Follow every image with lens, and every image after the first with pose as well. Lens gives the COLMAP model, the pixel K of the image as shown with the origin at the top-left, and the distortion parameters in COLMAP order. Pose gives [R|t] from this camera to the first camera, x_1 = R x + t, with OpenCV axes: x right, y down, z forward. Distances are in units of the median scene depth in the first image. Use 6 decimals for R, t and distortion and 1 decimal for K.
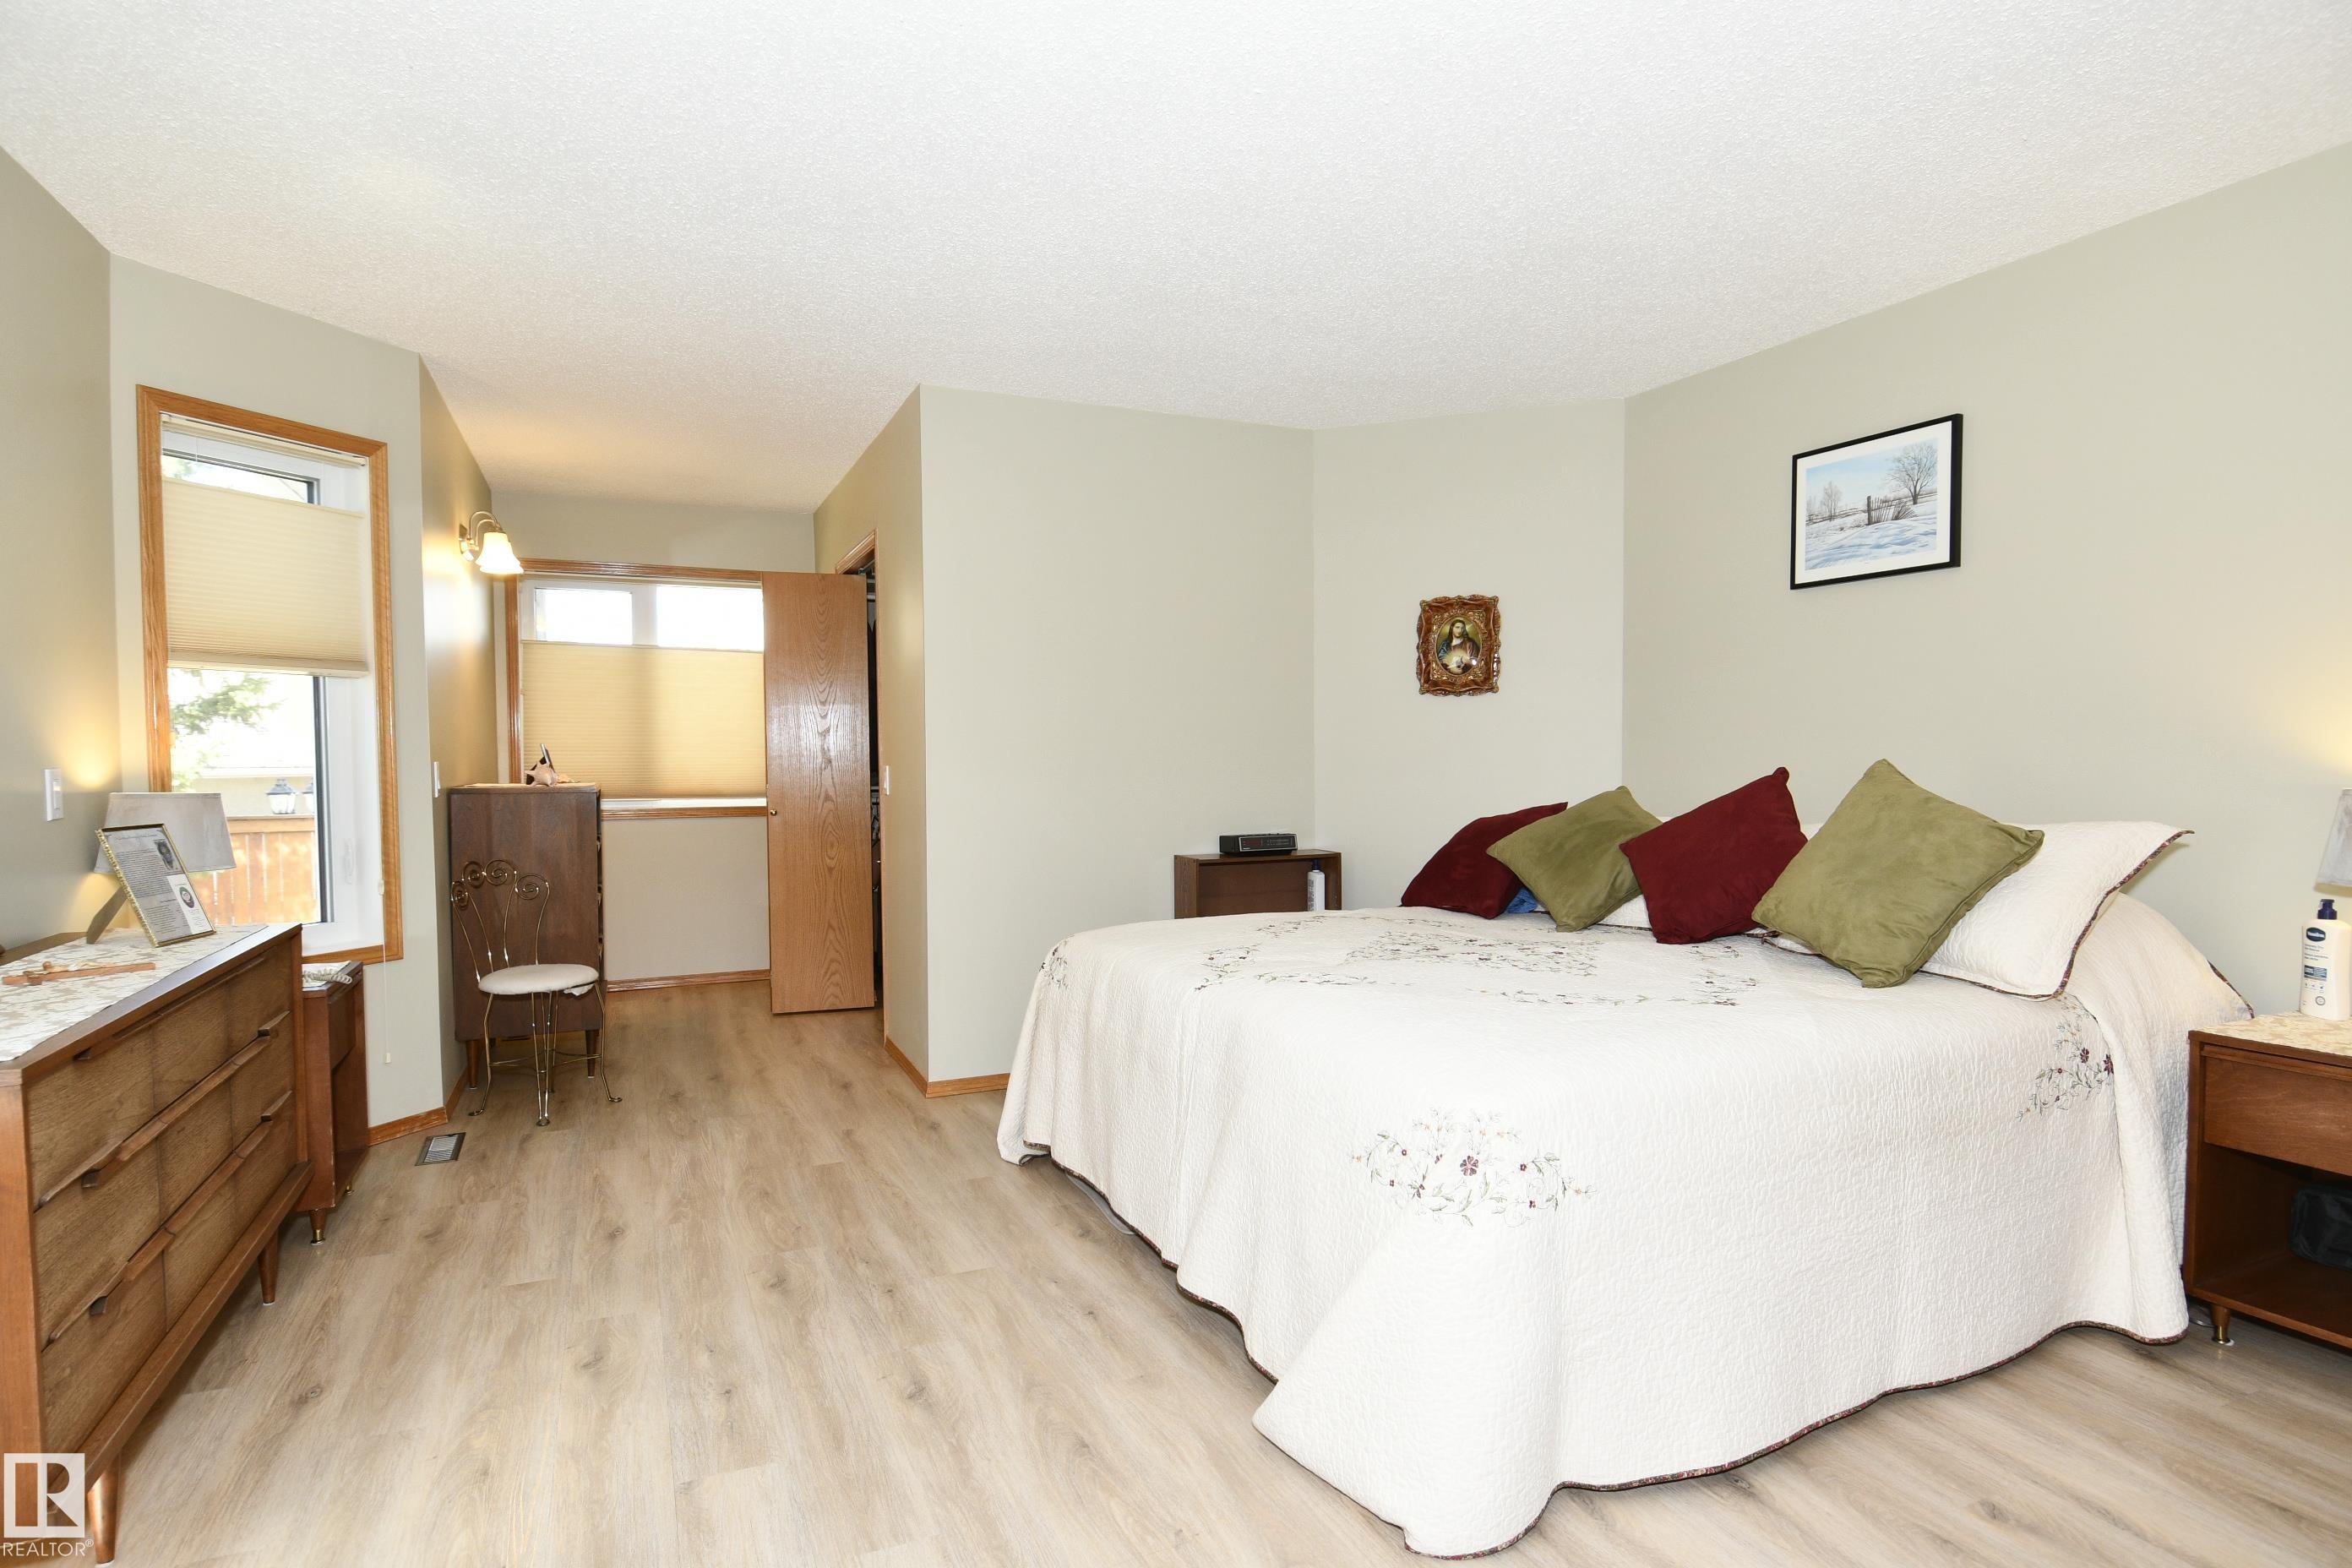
lens RADIAL K [[1226.6, 0, 1197.7], [0, 1226.6, 777.1], [0, 0, 1]] dist [0.014081, -0.021723]
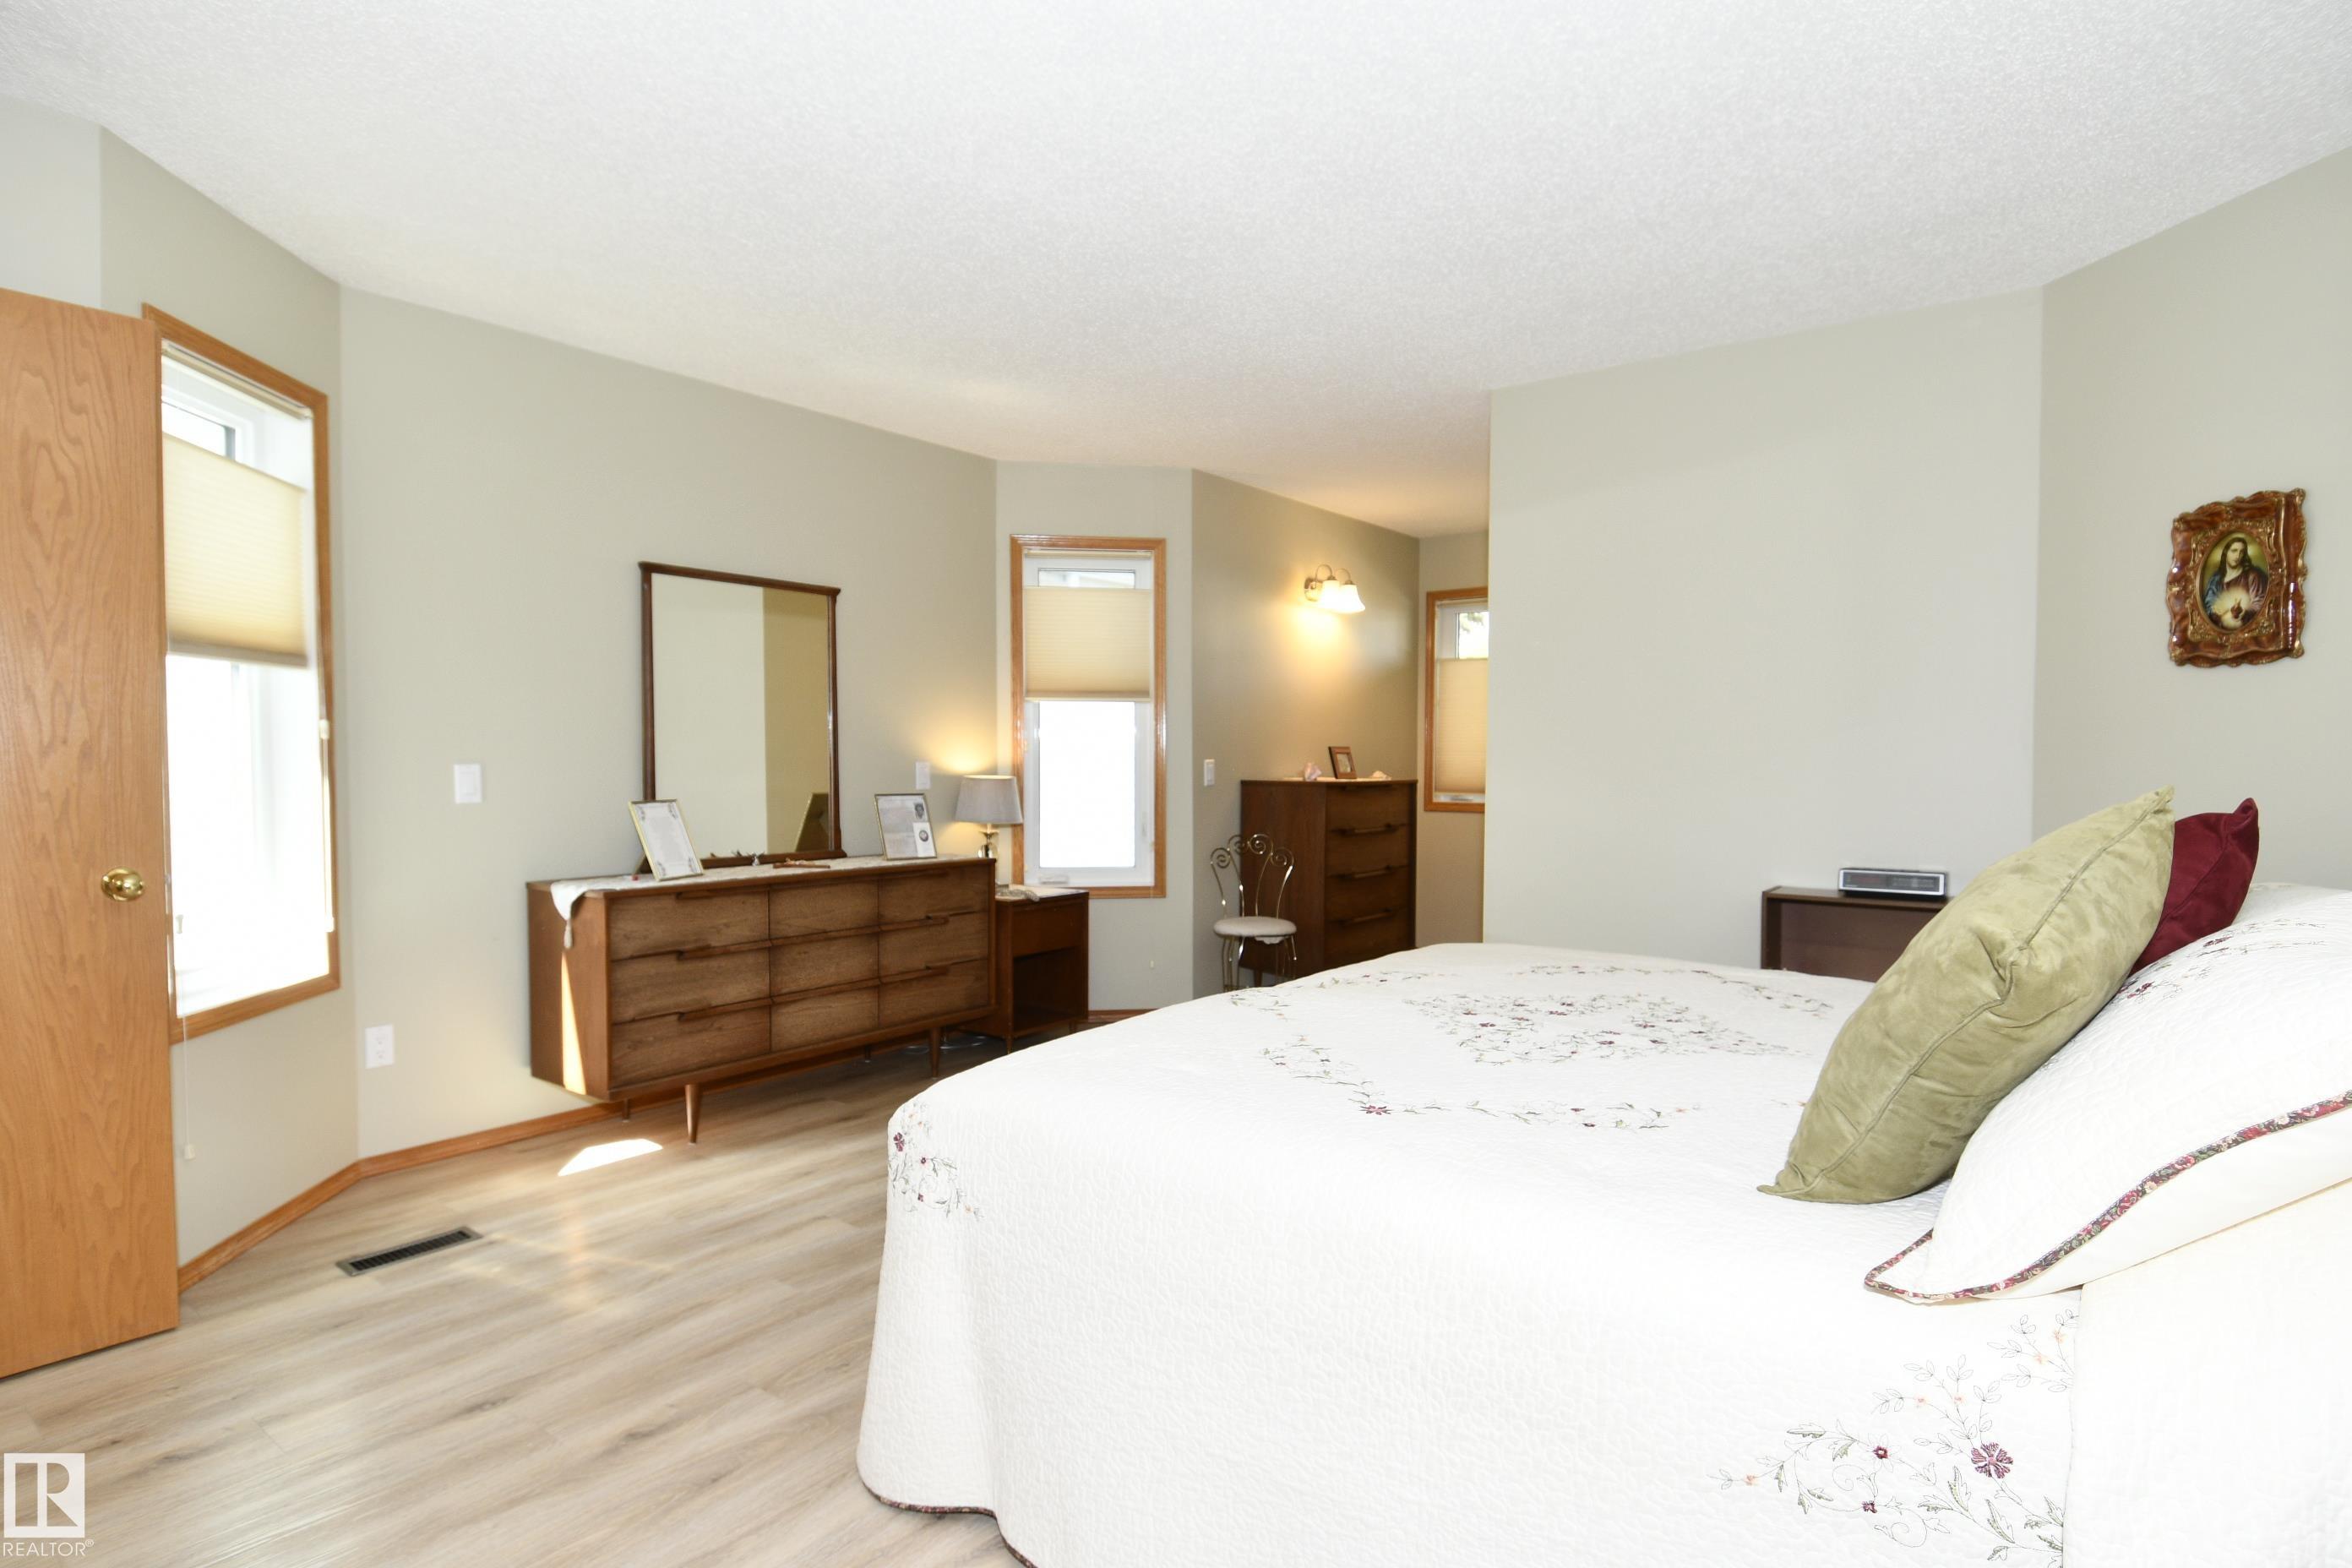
lens RADIAL K [[1226.6, 0, 1163.1], [0, 1226.6, 764.7], [0, 0, 1]] dist [0.014081, -0.021723]
pose [[0.463768, 0.013500, -0.885854, 0.500634], [-0.020540, 0.999779, 0.004482, -0.010689], [0.885718, 0.016117, 0.463943, 0.270660]]
